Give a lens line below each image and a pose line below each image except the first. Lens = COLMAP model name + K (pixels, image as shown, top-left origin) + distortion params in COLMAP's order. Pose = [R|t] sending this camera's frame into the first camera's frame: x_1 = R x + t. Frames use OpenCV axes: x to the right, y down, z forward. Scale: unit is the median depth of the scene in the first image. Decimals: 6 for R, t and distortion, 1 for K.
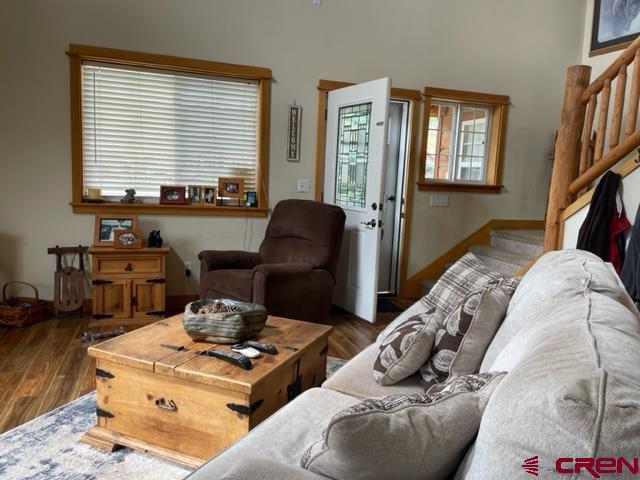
lens RADIAL K [[481.3, 0, 322.7], [0, 481.3, 239.7], [0, 0, 1]] dist [0.061135, -0.082903]
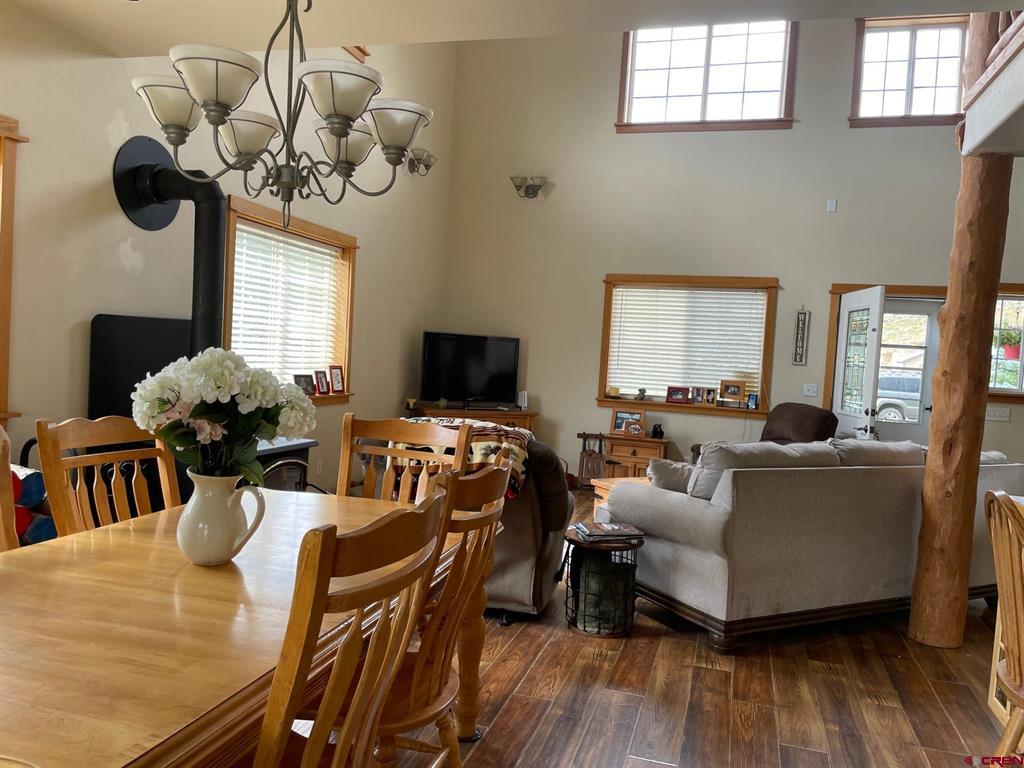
lens RADIAL K [[770.1, 0, 512.9], [0, 770.1, 386.5], [0, 0, 1]] dist [0.061135, -0.082903]
pose [[0.817896, 0.024477, -0.574846, 0.403167], [-0.093133, 0.991551, -0.090289, 0.084974], [0.567779, 0.127384, 0.813265, -0.667810]]
